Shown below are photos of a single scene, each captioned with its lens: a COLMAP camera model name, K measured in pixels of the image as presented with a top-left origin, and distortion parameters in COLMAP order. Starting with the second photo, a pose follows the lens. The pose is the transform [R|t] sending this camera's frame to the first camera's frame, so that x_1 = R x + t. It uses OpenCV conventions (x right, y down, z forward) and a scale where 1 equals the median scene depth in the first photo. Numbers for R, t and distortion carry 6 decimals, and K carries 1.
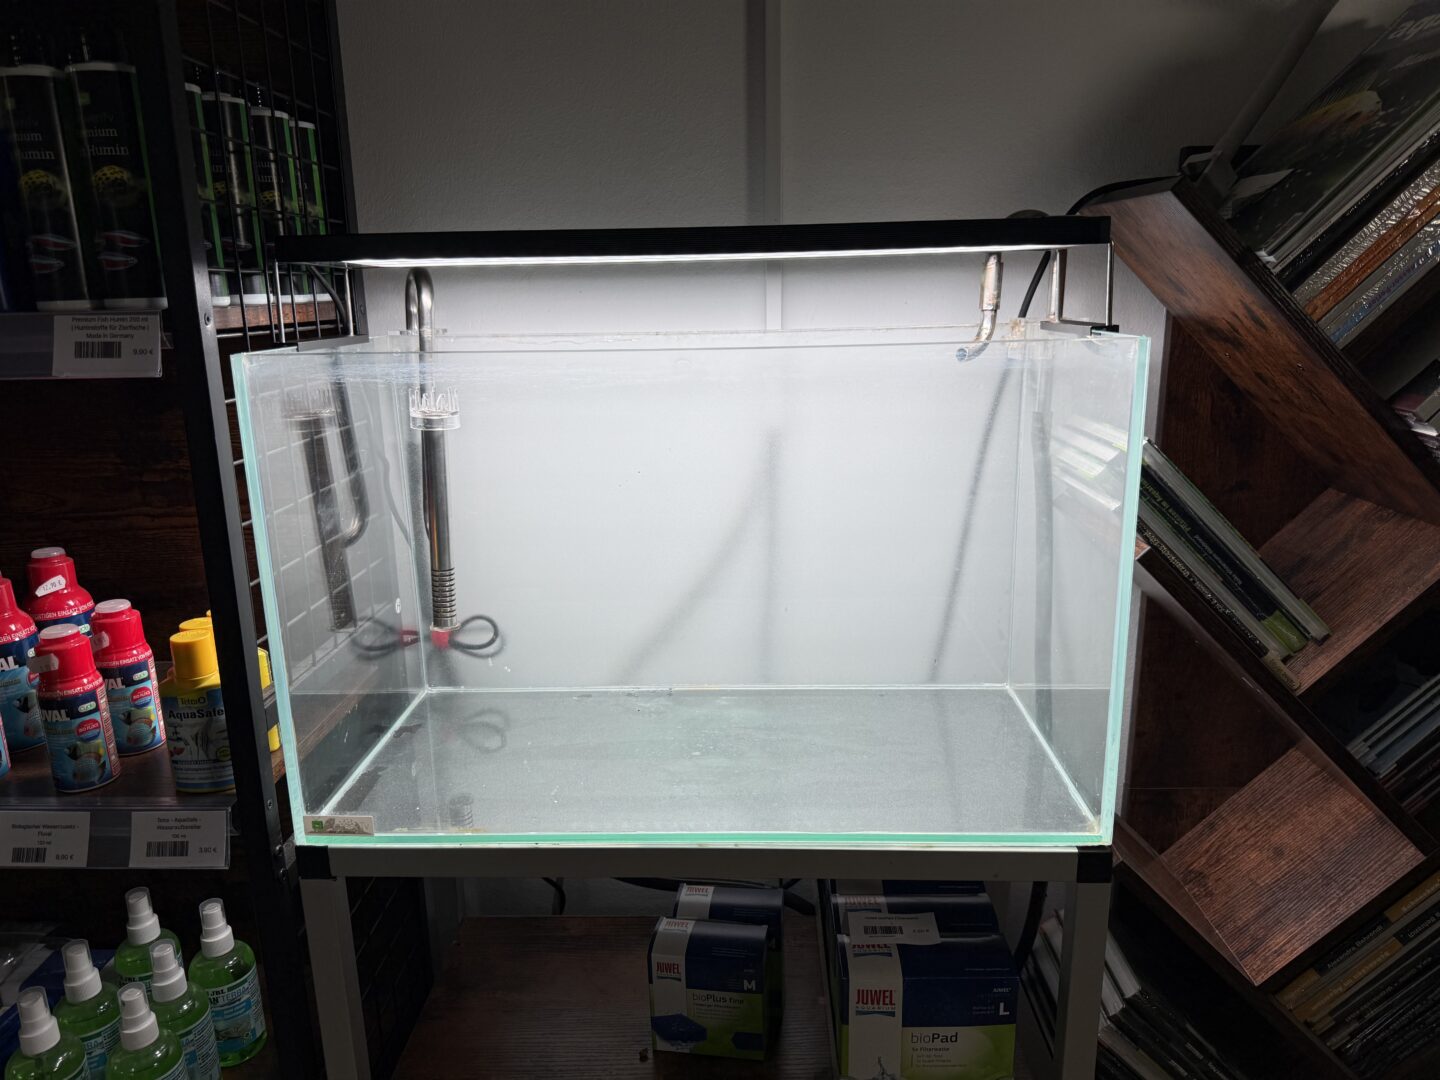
lens RADIAL K [[1039.6, 0, 721.5], [0, 1039.6, 547.7], [0, 0, 1]] dist [-0.007580, 0.006883]
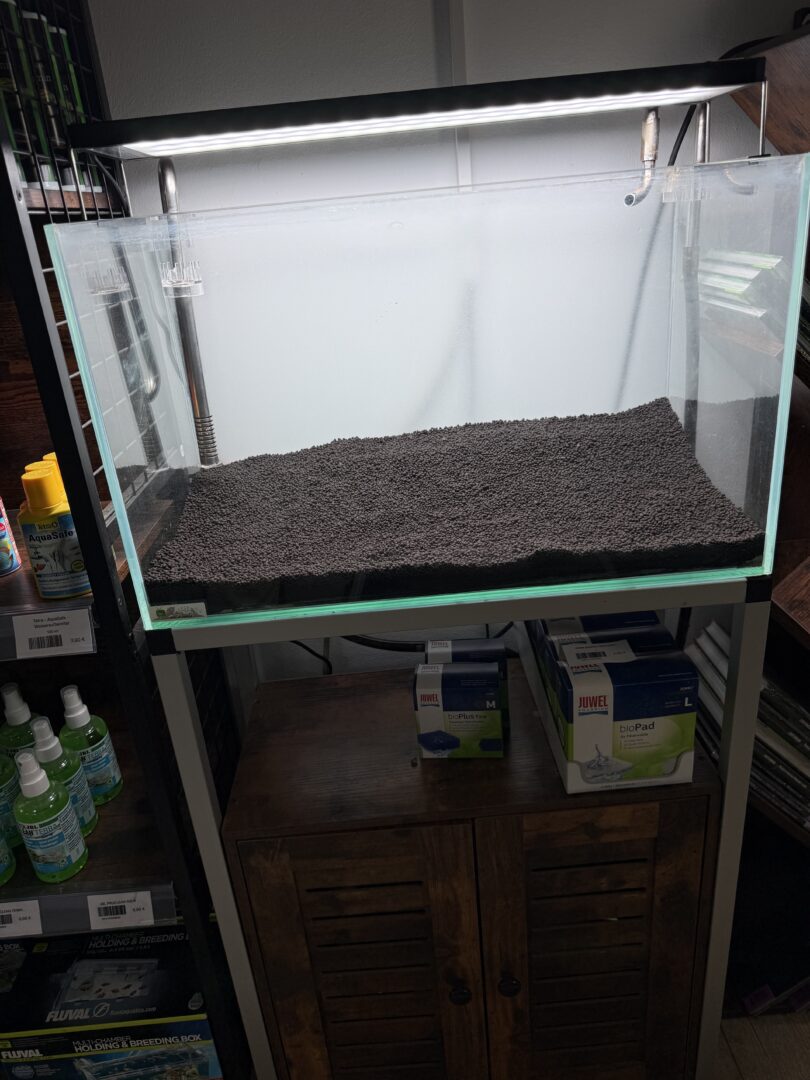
lens RADIAL K [[774.8, 0, 405.0], [0, 774.8, 540.0], [0, 0, 1]] dist [0.031434, -0.045441]
pose [[0.995563, -0.086808, 0.036311, -0.104313], [0.080414, 0.985294, 0.150763, 0.051518], [-0.048864, -0.147174, 0.987903, 0.046537]]
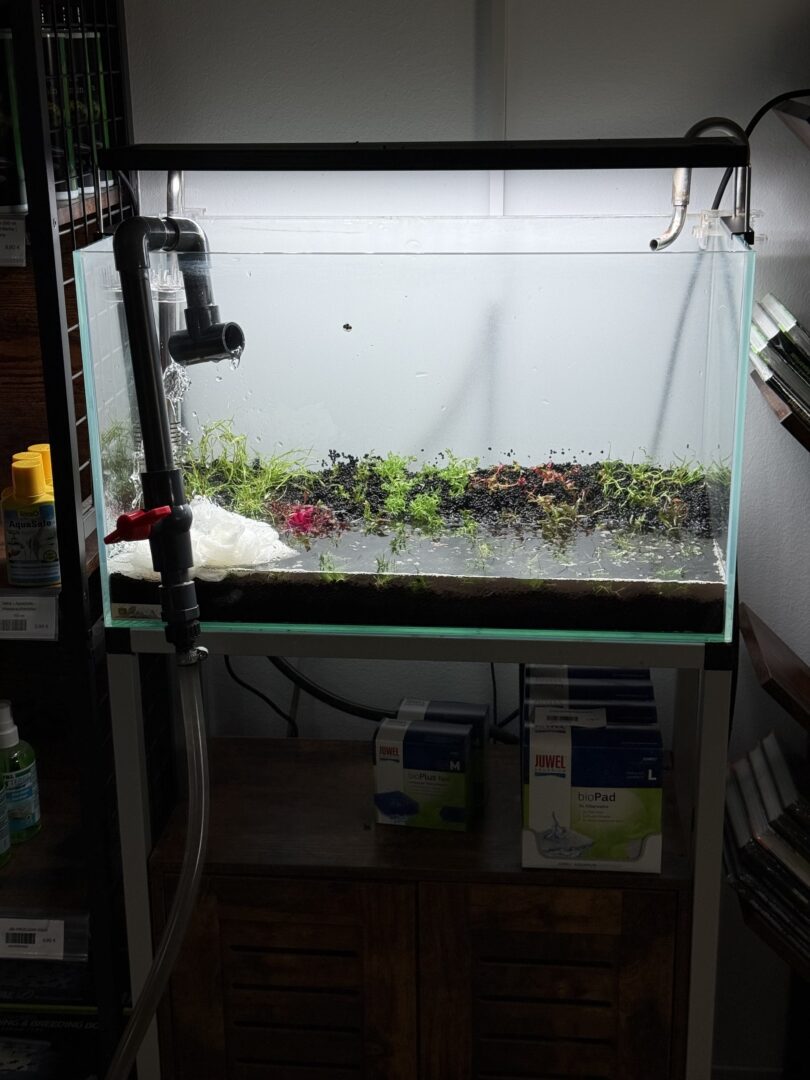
lens RADIAL K [[1513.3, 0, 405.0], [0, 1513.3, 540.0], [0, 0, 1]] dist [0.090090, 0.050305]
pose [[0.998349, 0.025925, -0.051255, 0.054432], [-0.022250, 0.997226, 0.071032, 0.030521], [0.052954, -0.069774, 0.996156, -0.785144]]
